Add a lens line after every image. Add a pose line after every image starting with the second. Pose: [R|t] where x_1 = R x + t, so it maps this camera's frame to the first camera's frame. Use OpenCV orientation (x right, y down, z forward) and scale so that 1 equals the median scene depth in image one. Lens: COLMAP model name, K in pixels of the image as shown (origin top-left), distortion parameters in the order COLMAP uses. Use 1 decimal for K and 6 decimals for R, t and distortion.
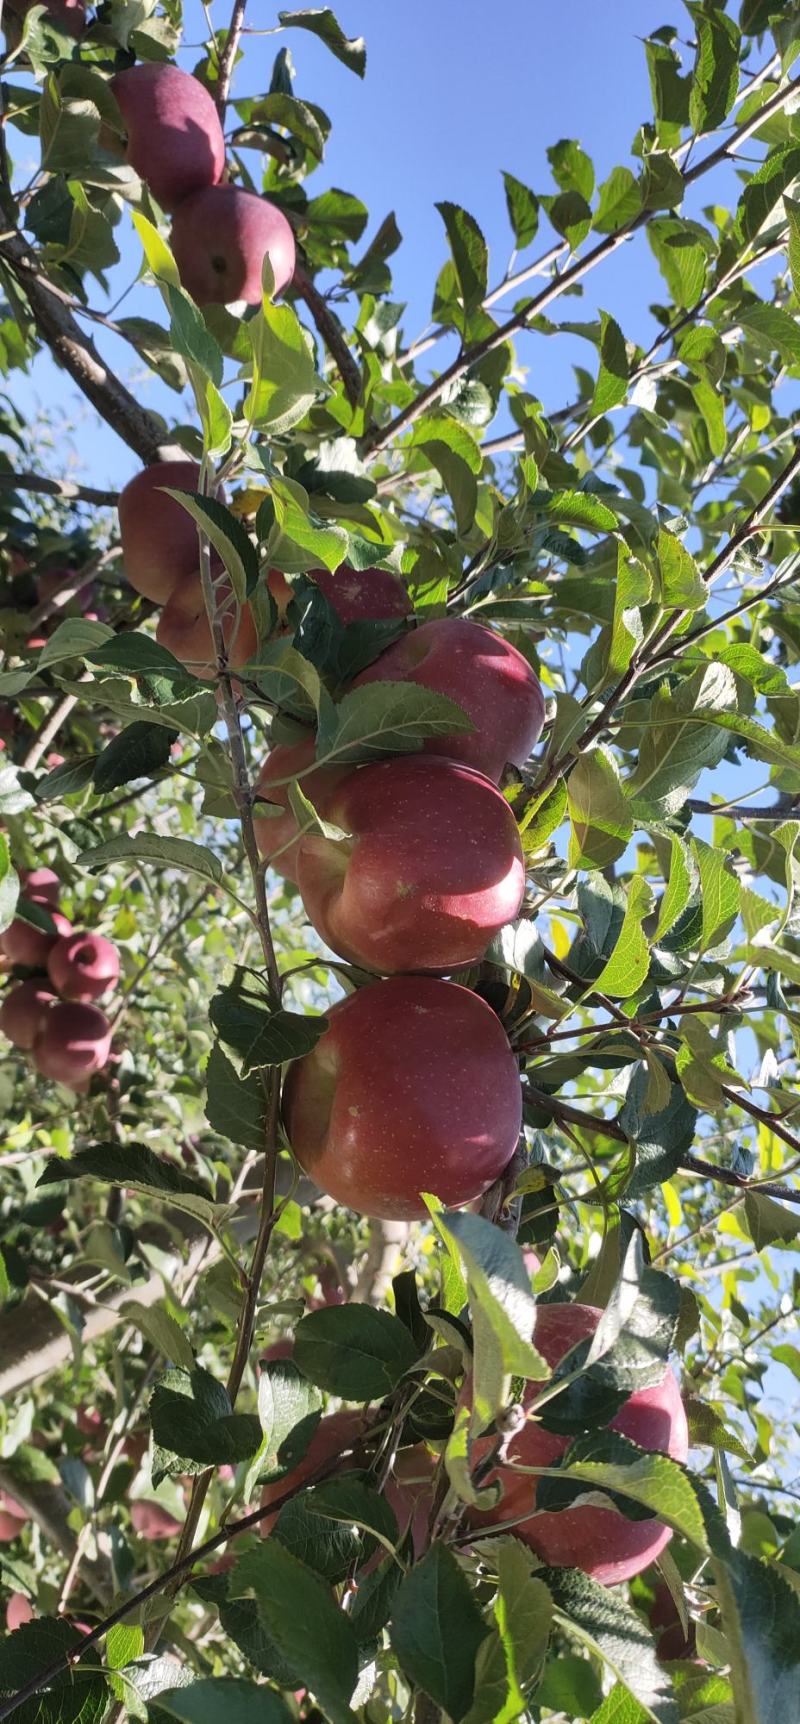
lens RADIAL K [[1292.3, 0, 393.9], [0, 1292.3, 896.6], [0, 0, 1]] dist [0.004939, 0.000463]
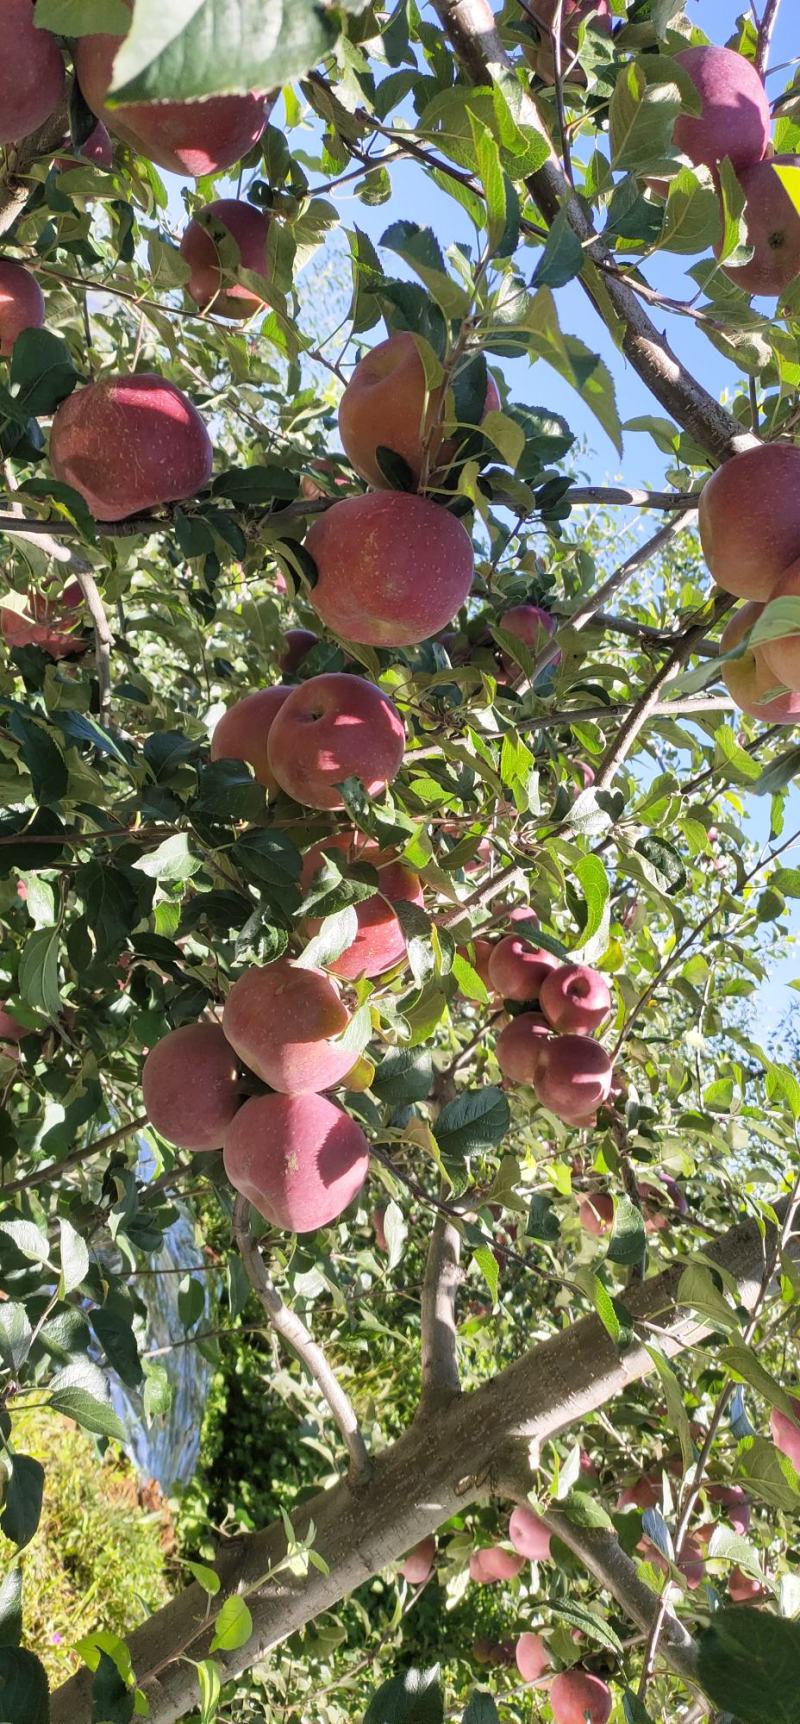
lens RADIAL K [[1292.3, 0, 393.9], [0, 1292.3, 896.6], [0, 0, 1]] dist [0.004939, 0.000463]
pose [[0.949955, -0.054561, -0.307587, -0.106723], [0.045893, 0.998321, -0.035352, 0.007129], [0.308999, 0.019467, 0.950863, 0.022585]]
